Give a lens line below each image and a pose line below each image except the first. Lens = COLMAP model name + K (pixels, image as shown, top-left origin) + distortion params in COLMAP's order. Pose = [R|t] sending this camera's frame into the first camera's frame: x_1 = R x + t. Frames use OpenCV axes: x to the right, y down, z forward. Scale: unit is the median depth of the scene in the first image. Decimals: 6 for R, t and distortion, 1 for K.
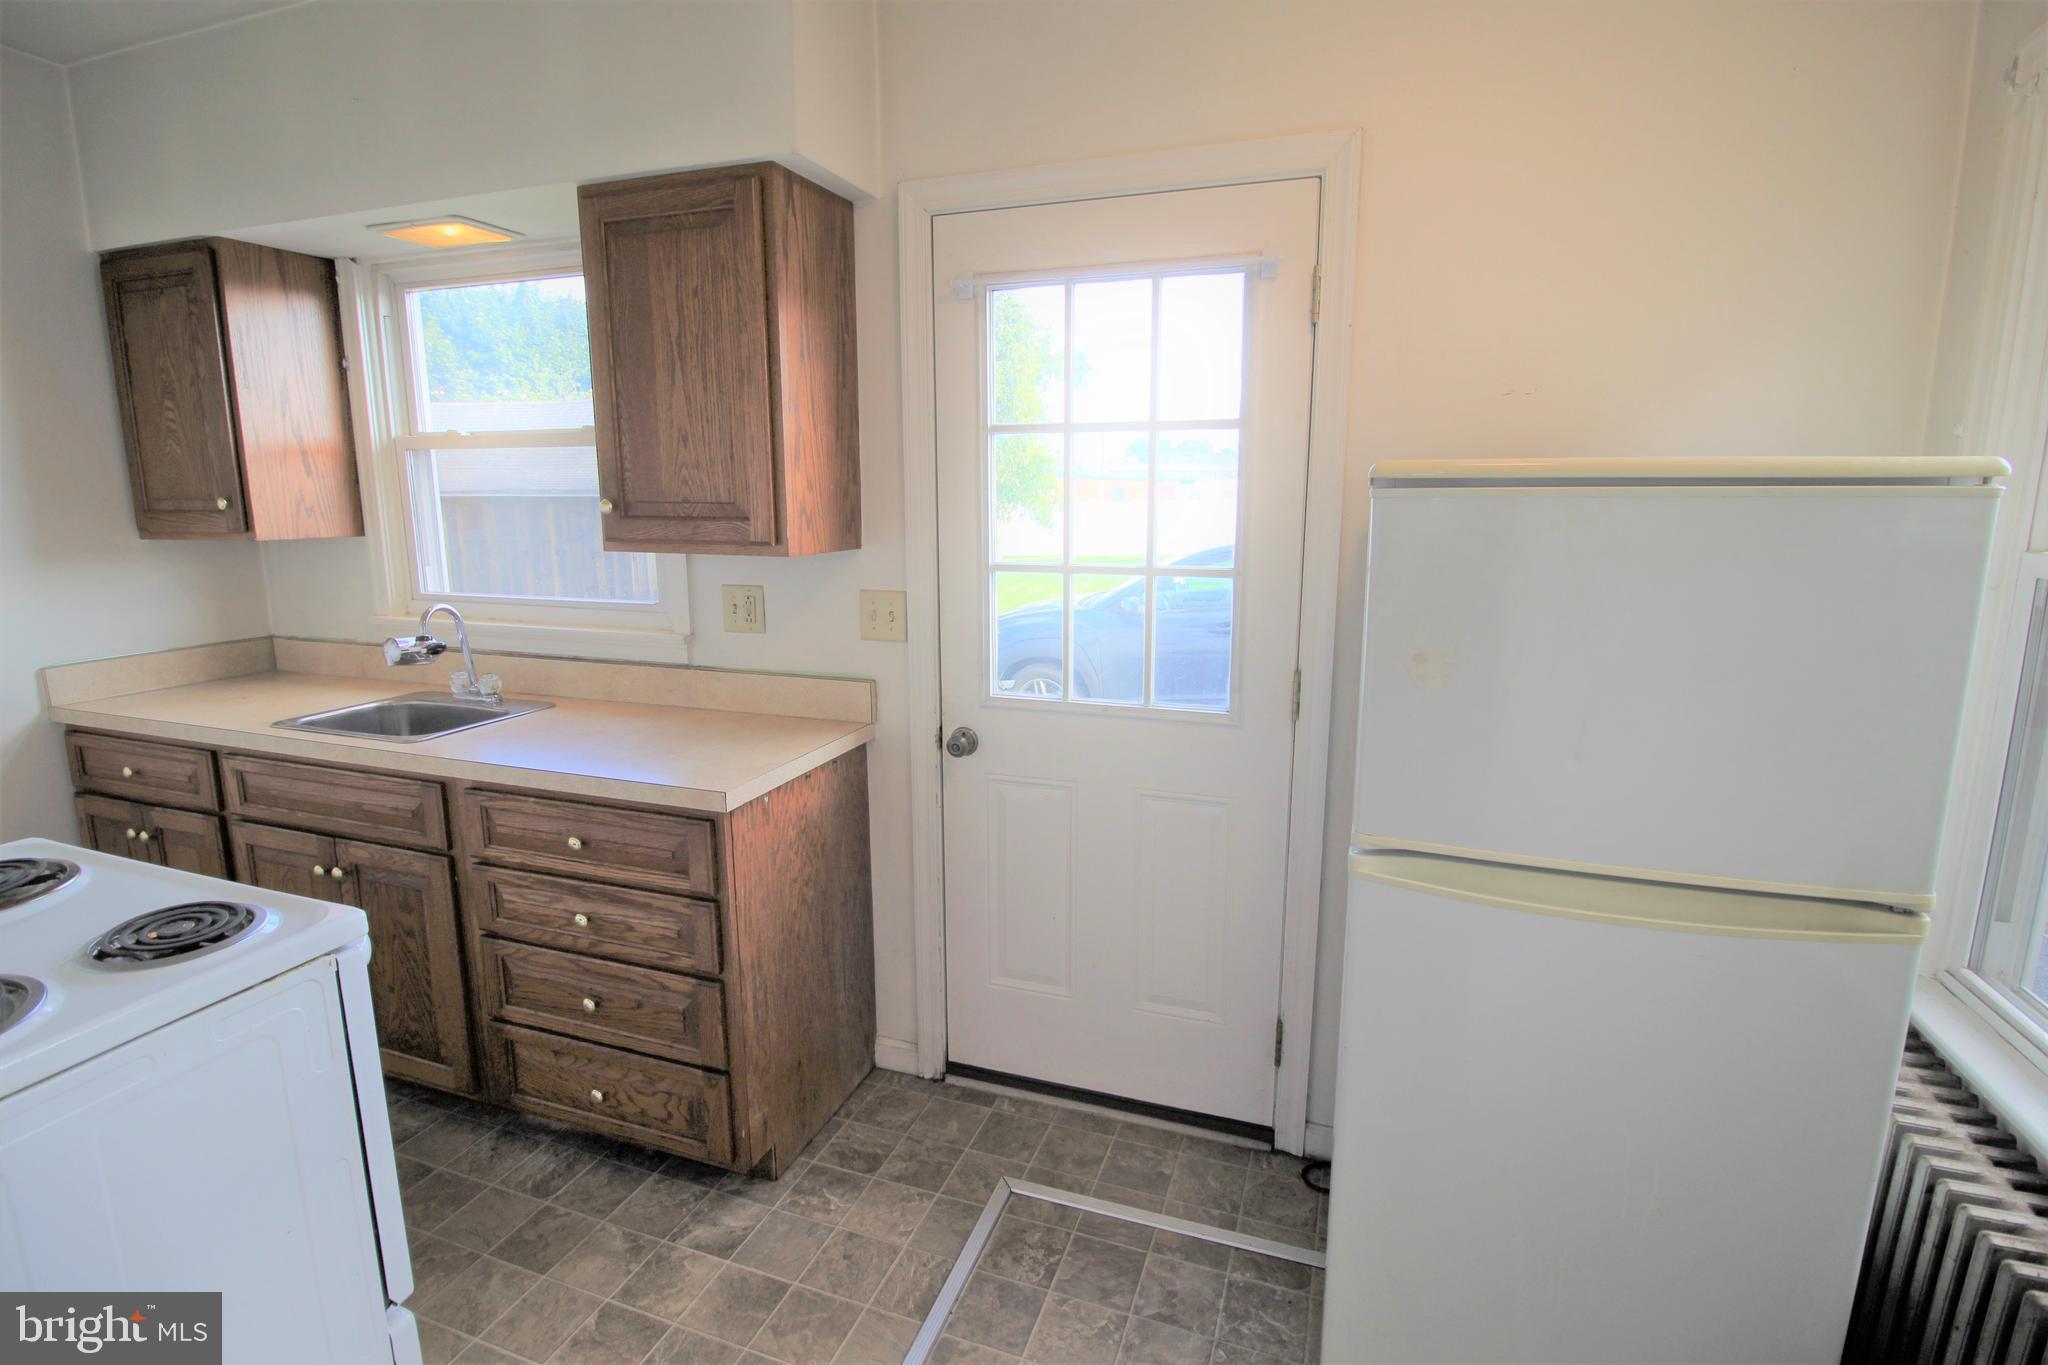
lens RADIAL K [[973.6, 0, 1022.0], [0, 973.6, 671.4], [0, 0, 1]] dist [-0.024171, -0.000250]
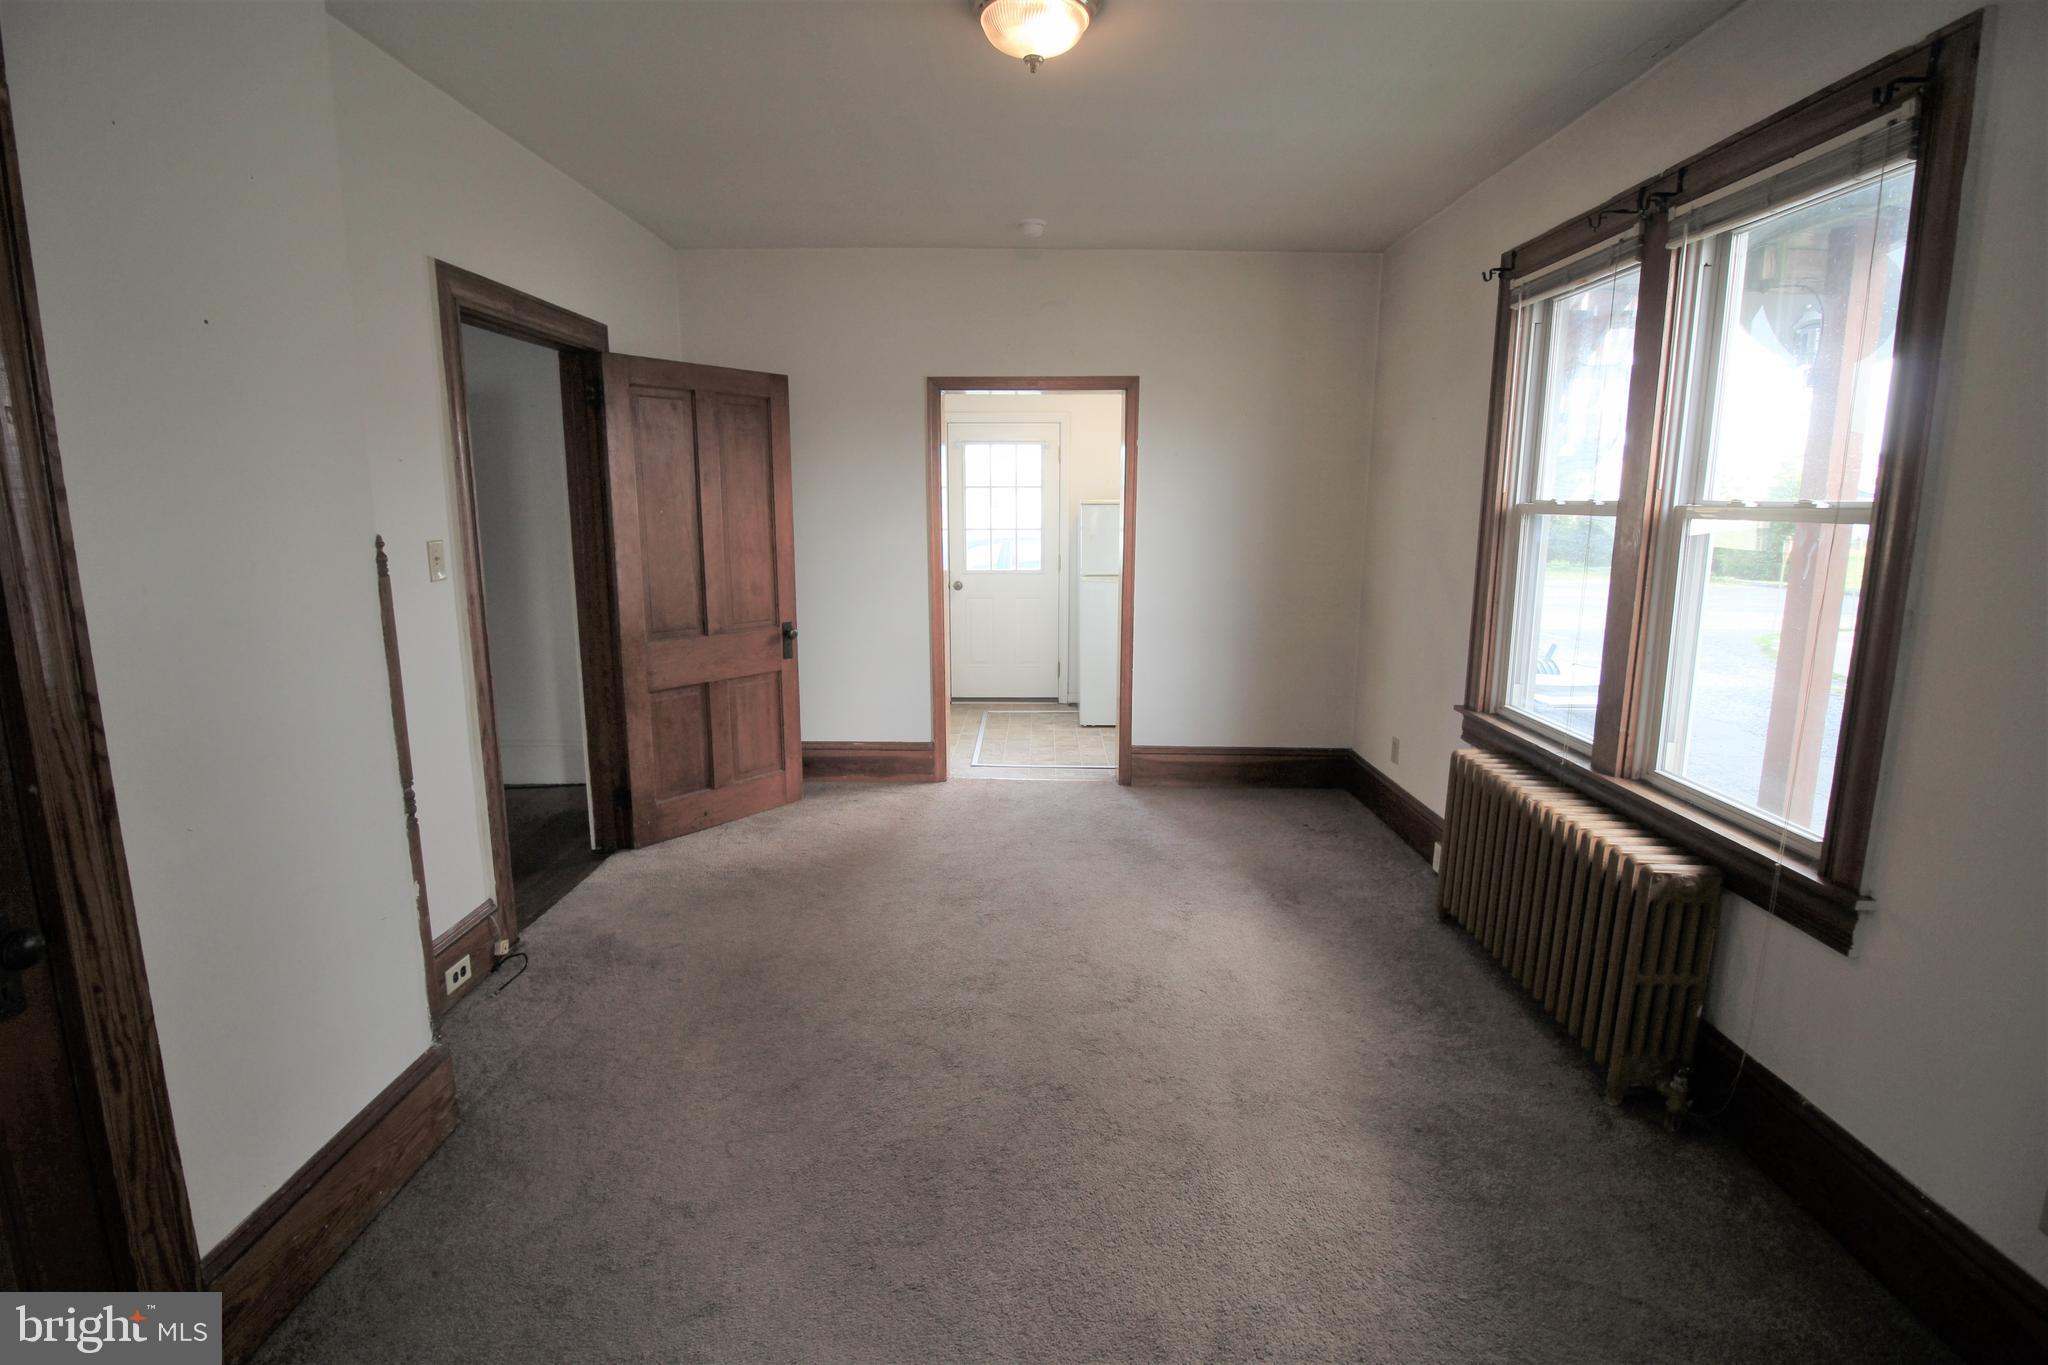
lens RADIAL K [[973.6, 0, 1030.9], [0, 973.6, 683.9], [0, 0, 1]] dist [-0.024171, -0.000250]
pose [[0.942378, -0.060623, 0.329012, -0.955521], [0.058842, 0.998149, 0.015376, 0.381899], [-0.329335, 0.004870, 0.944201, -2.190376]]
